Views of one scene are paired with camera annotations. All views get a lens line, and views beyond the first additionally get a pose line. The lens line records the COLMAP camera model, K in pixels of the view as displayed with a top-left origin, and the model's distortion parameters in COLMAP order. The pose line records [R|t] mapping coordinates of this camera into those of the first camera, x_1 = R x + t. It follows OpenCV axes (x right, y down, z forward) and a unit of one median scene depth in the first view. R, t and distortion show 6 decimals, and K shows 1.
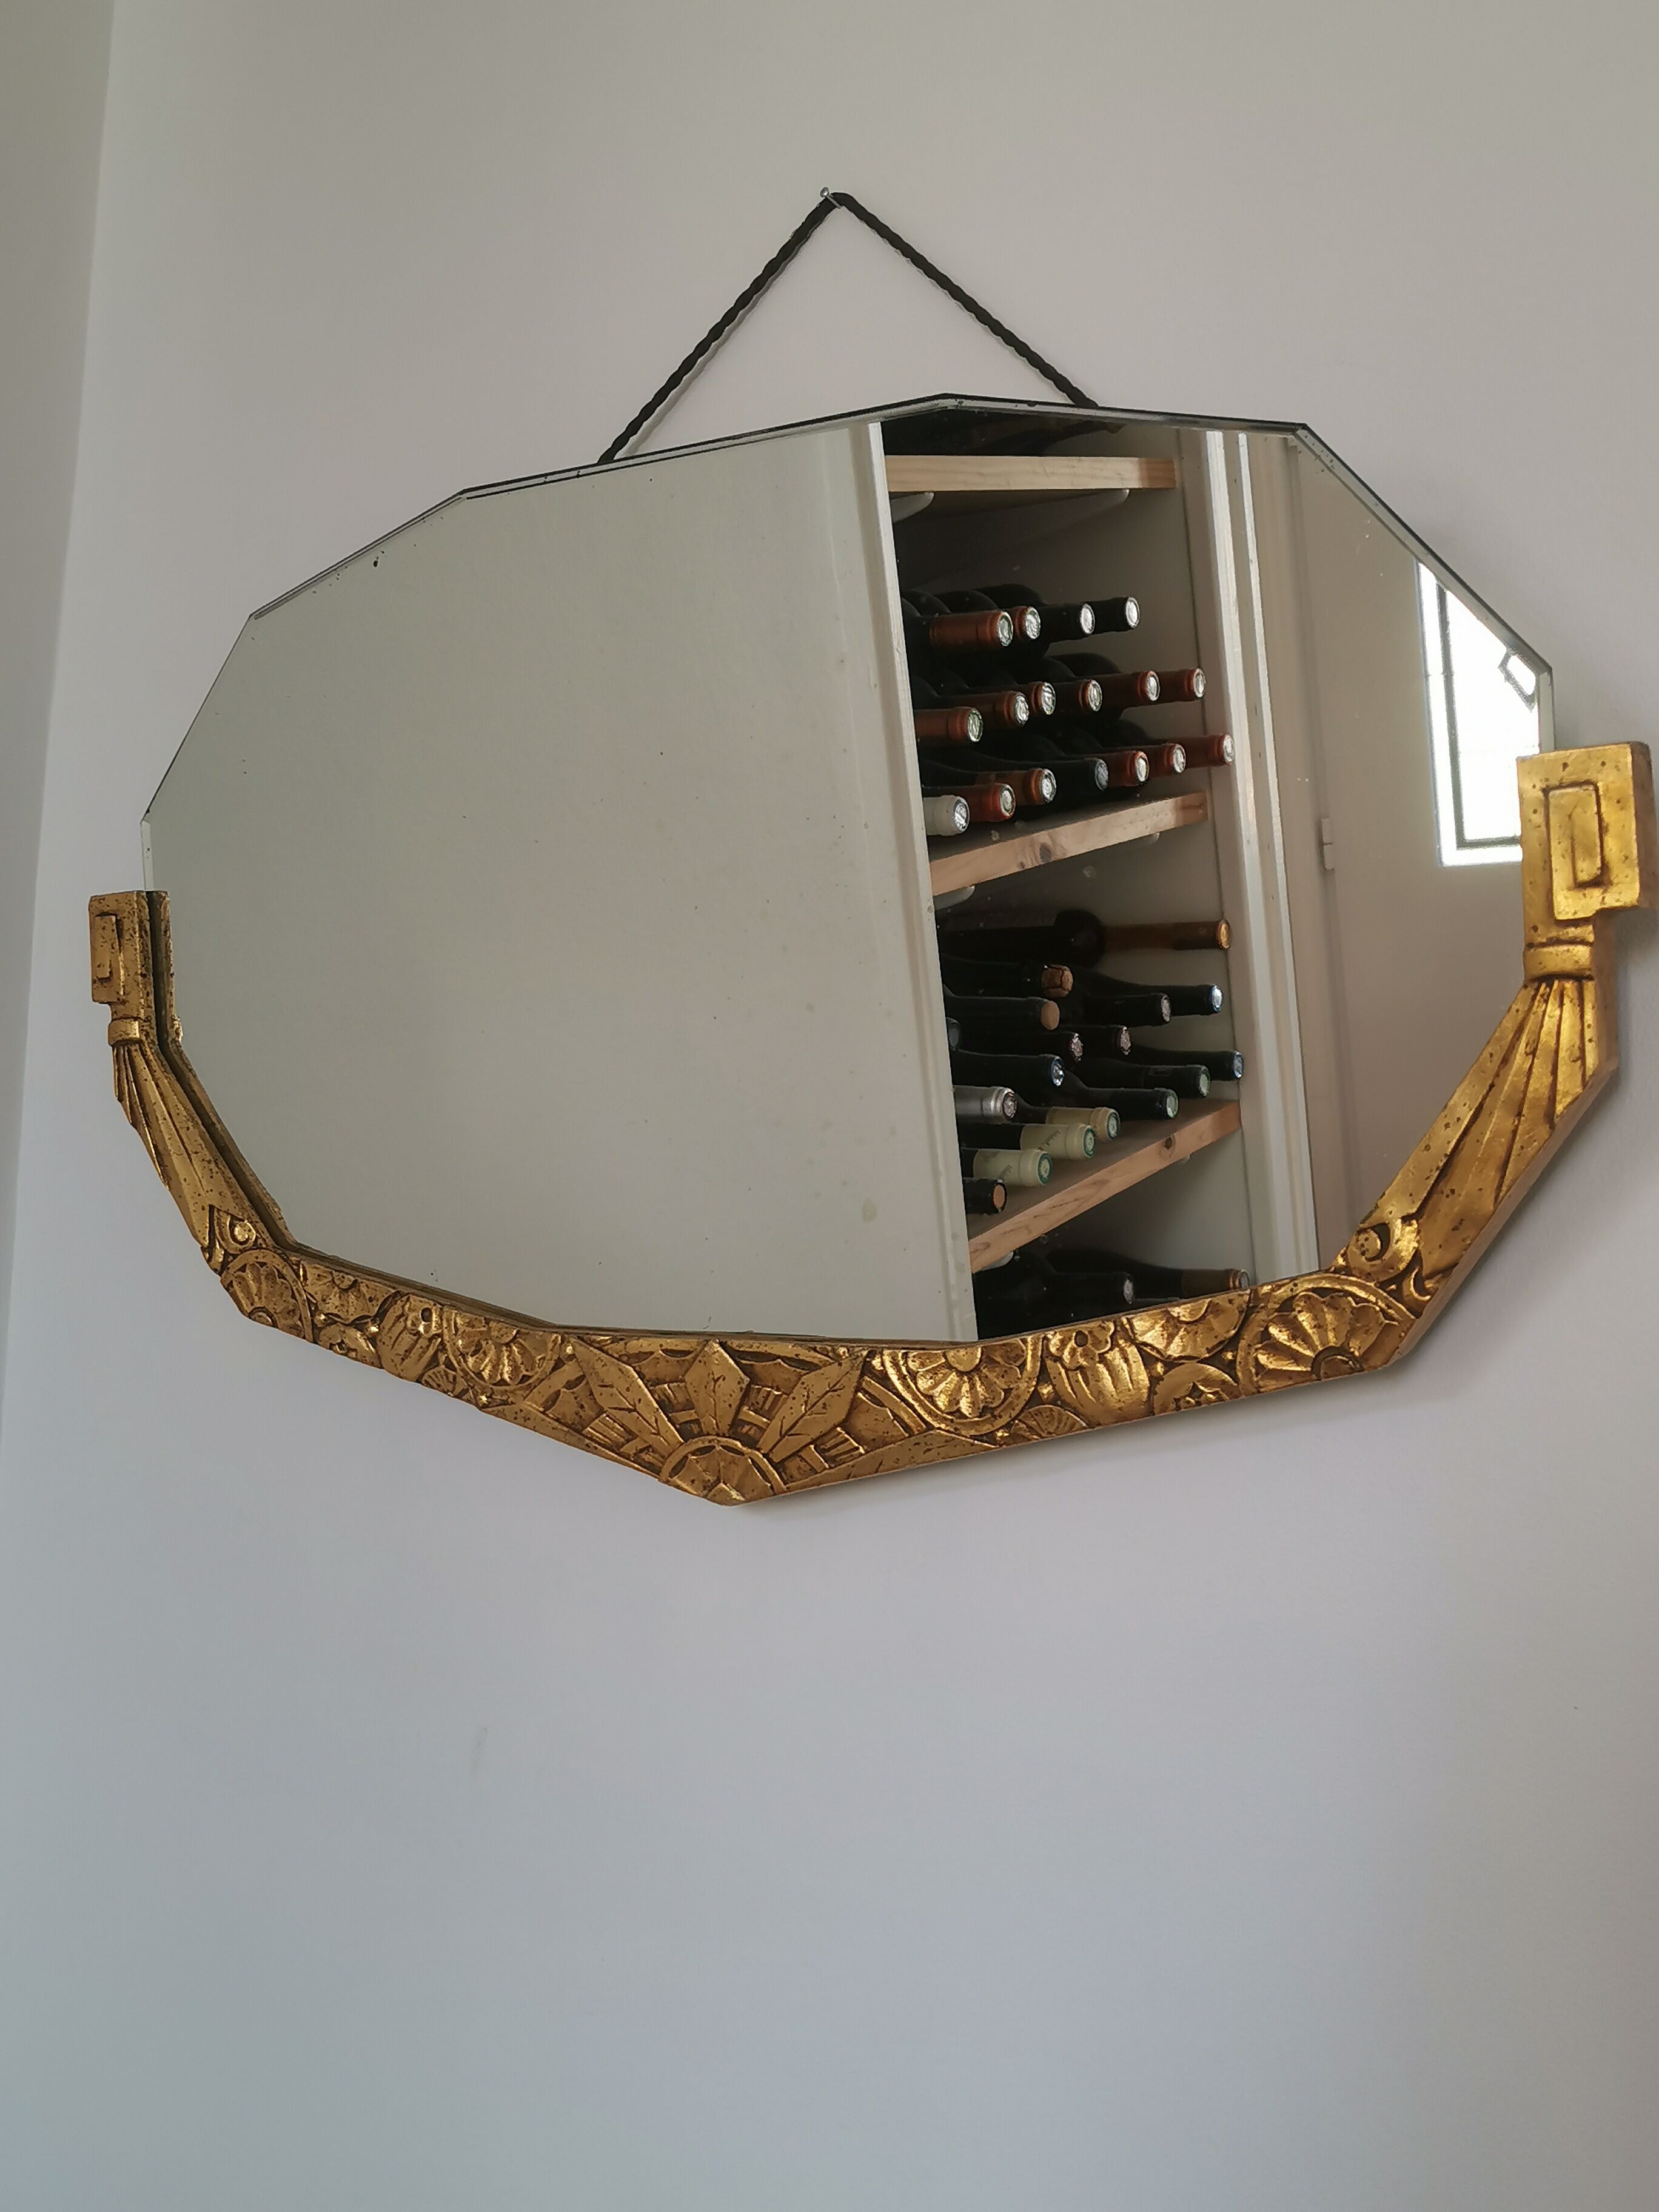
lens RADIAL K [[2387.6, 0, 829.5], [0, 2387.6, 1106.0], [0, 0, 1]] dist [0.032460, 0.000986]
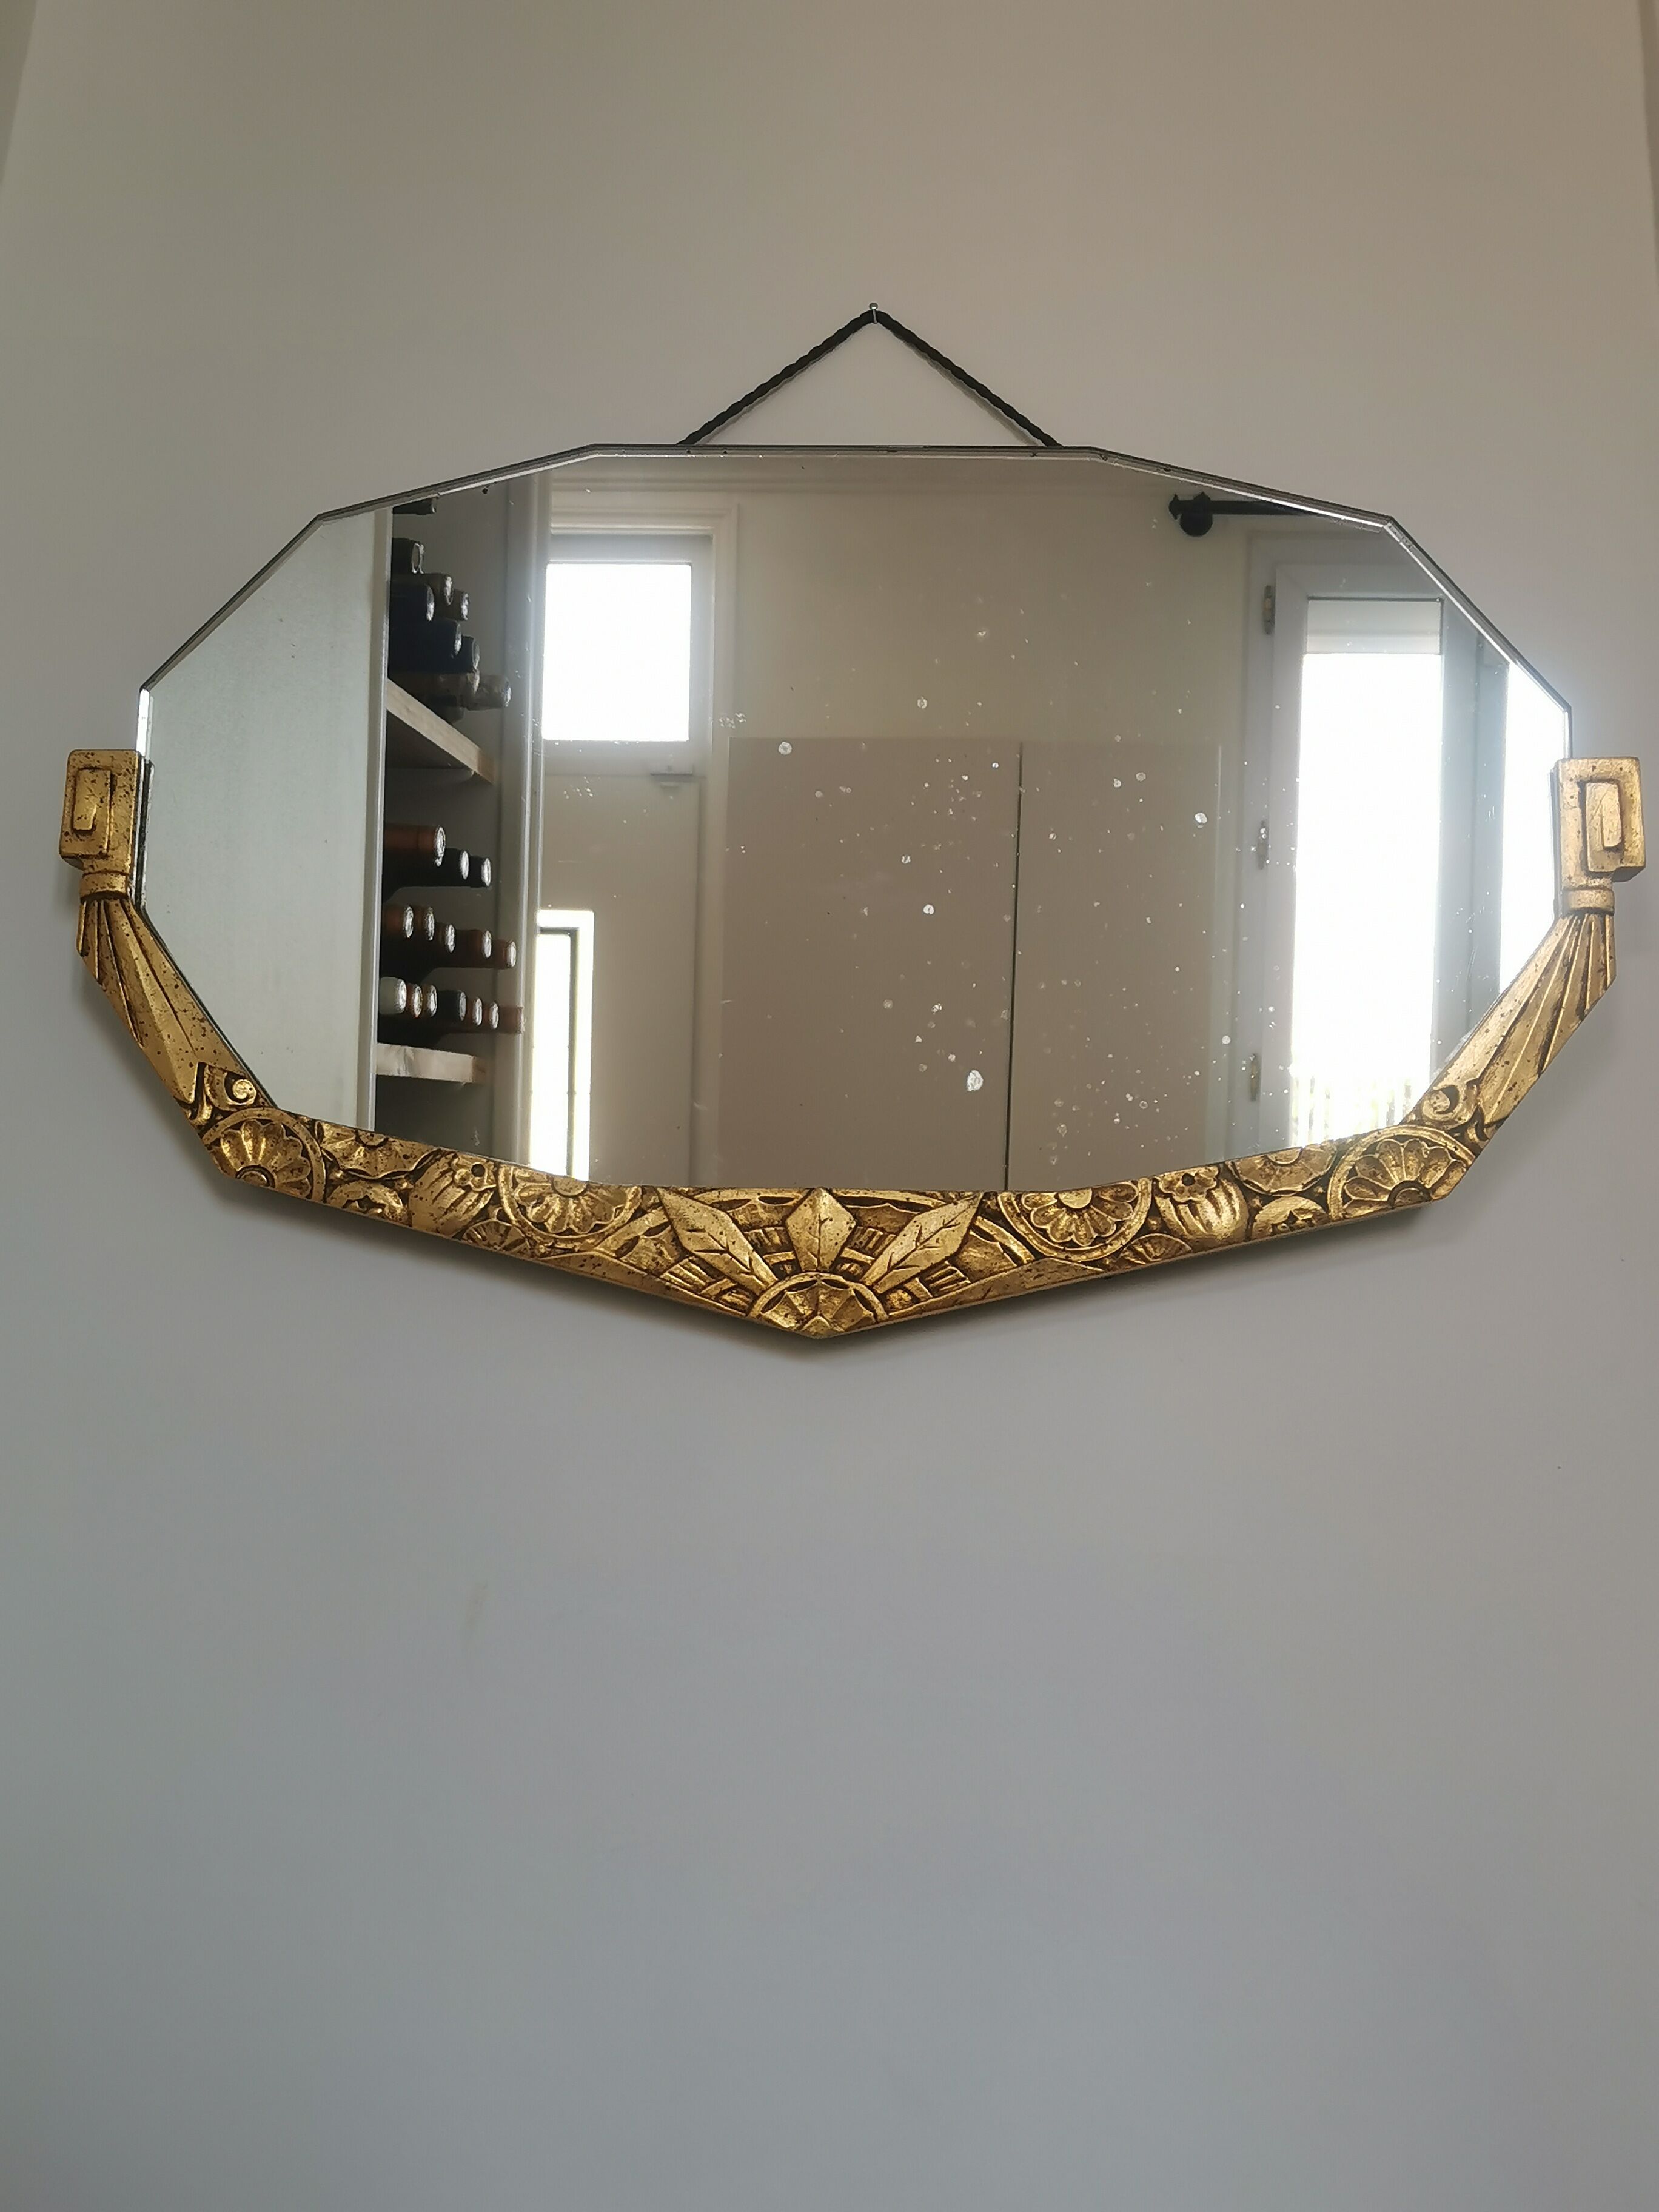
lens RADIAL K [[2387.6, 0, 829.5], [0, 2387.6, 1106.0], [0, 0, 1]] dist [0.032460, 0.000986]
pose [[0.864085, 0.146450, 0.481570, -0.623461], [-0.042709, 0.974619, -0.219757, 0.325043], [-0.501531, 0.169322, 0.848408, 0.048150]]
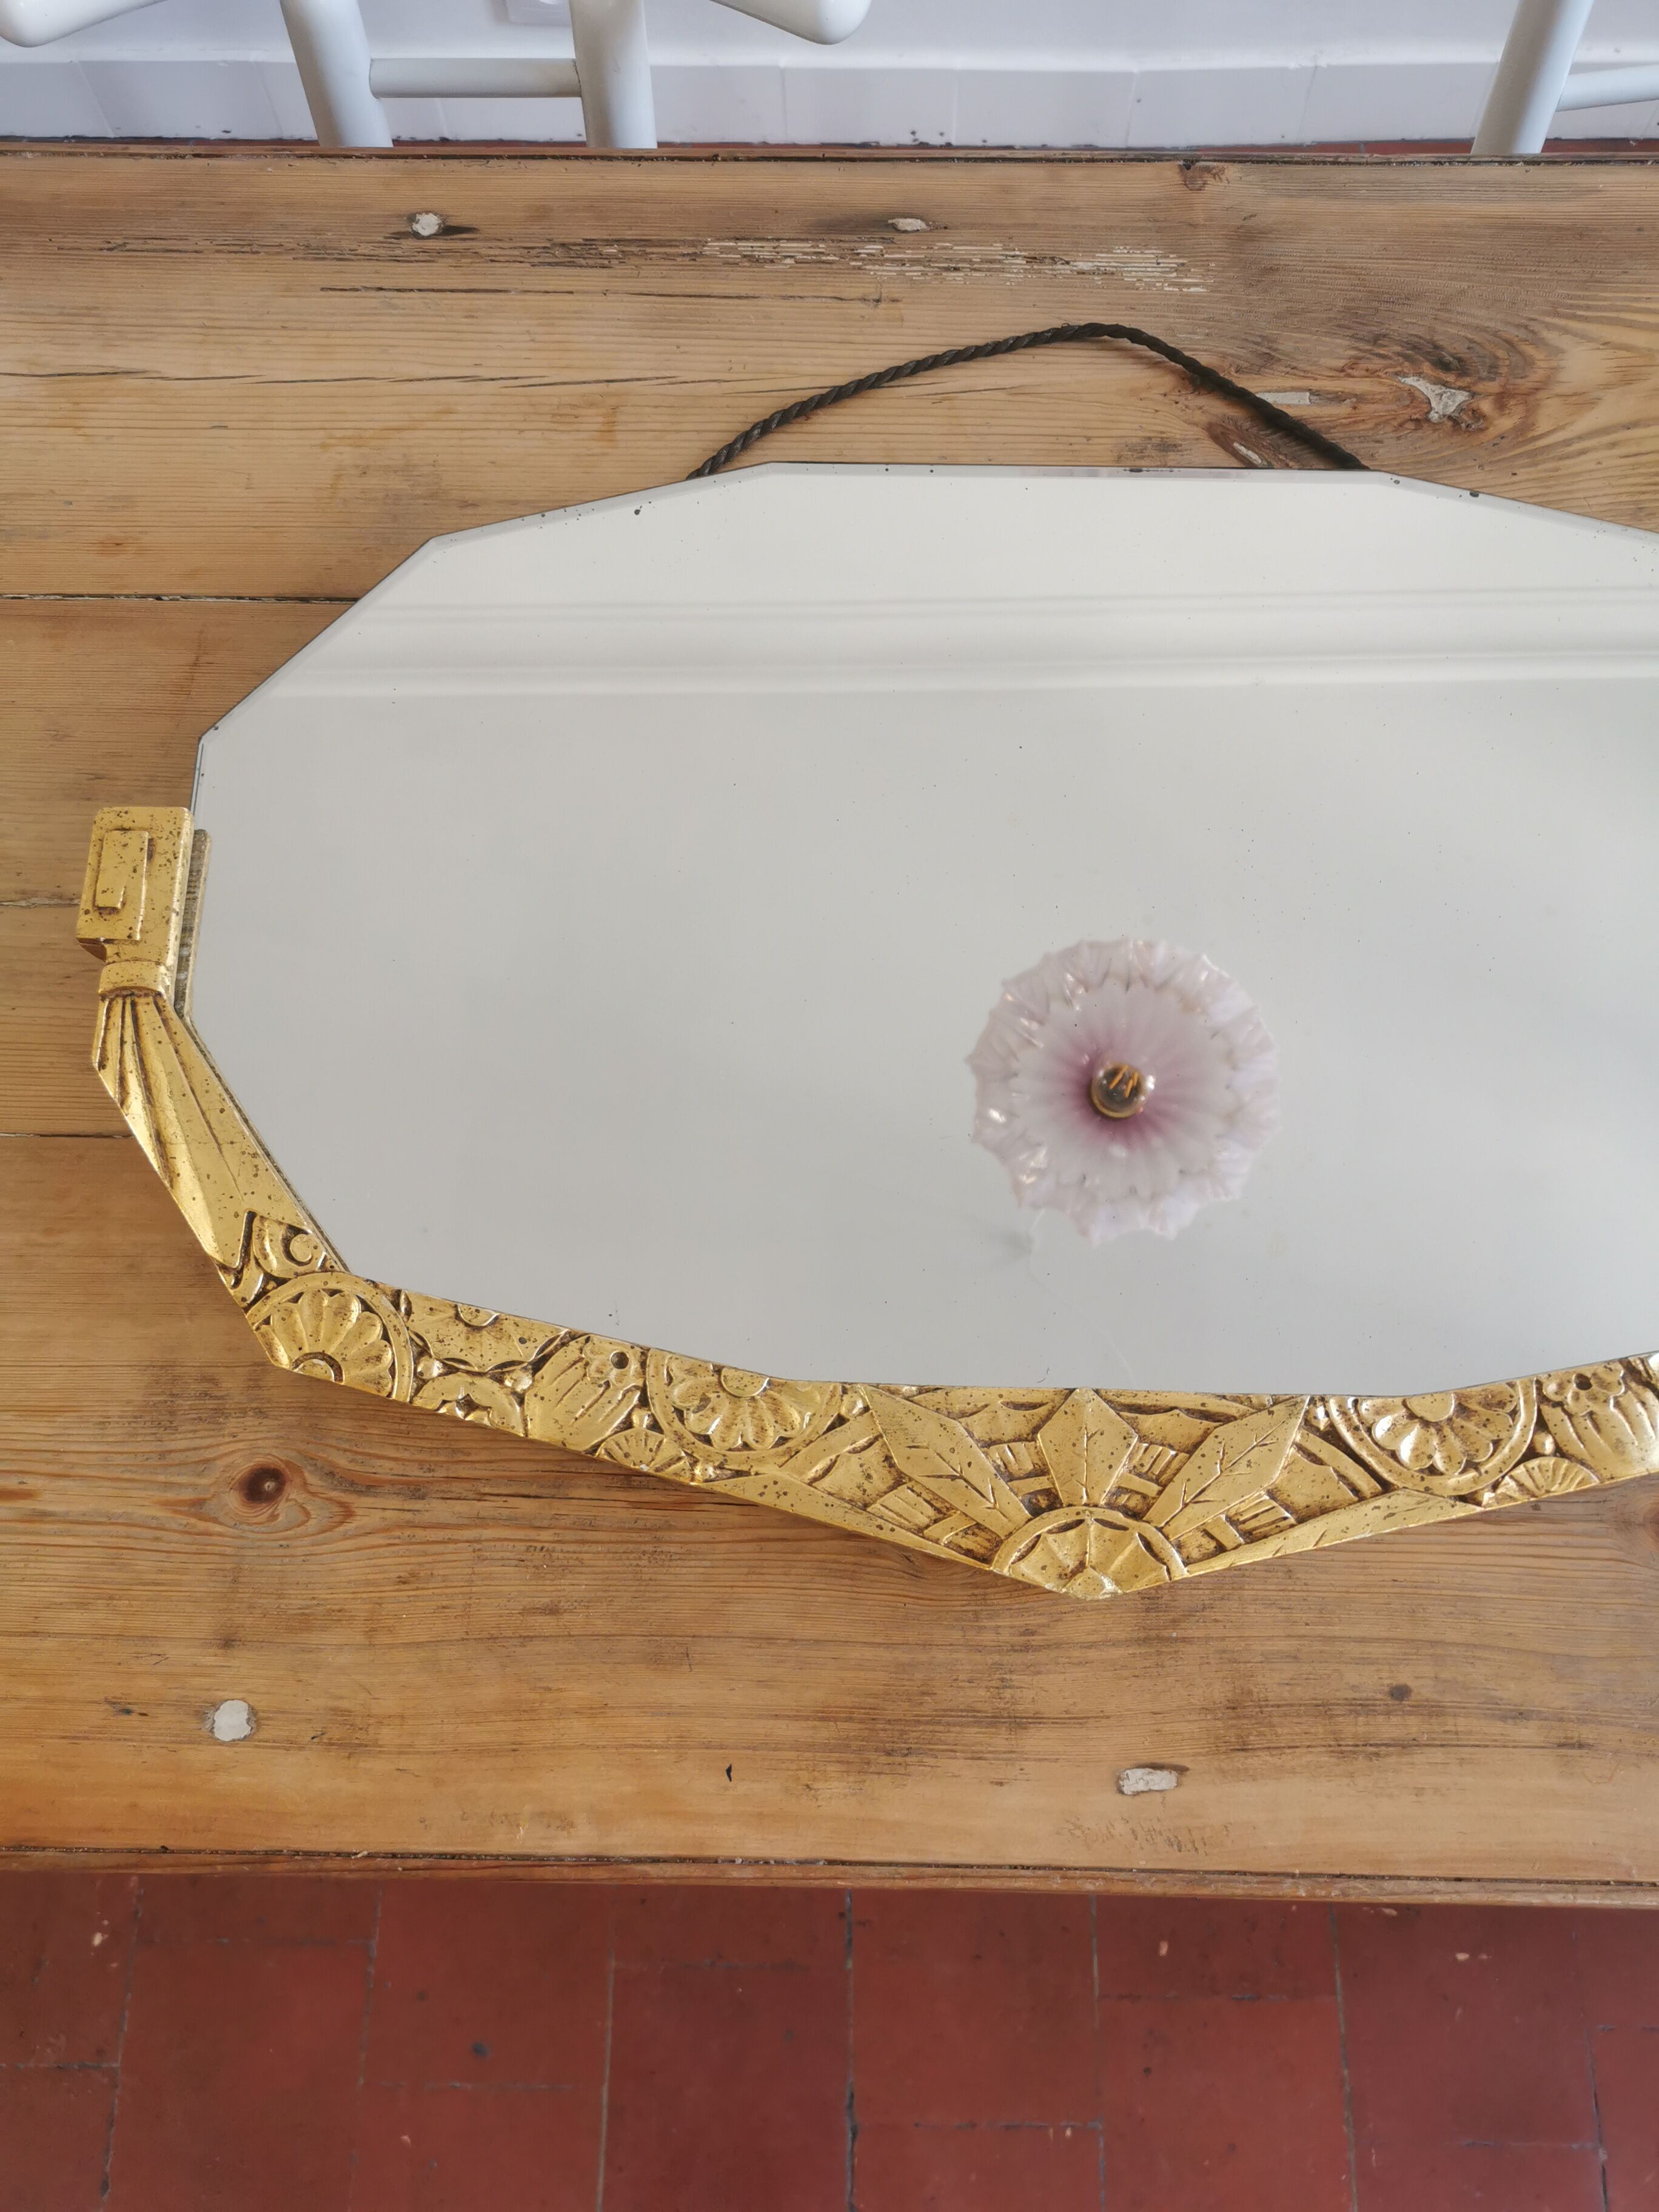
lens RADIAL K [[1716.0, 0, 829.5], [0, 1716.0, 1106.0], [0, 0, 1]] dist [0.045184, -0.069845]
pose [[0.848793, 0.201771, 0.488711, -0.459790], [-0.044682, 0.948388, -0.313950, 0.208500], [-0.526833, 0.244642, 0.814001, 0.572310]]
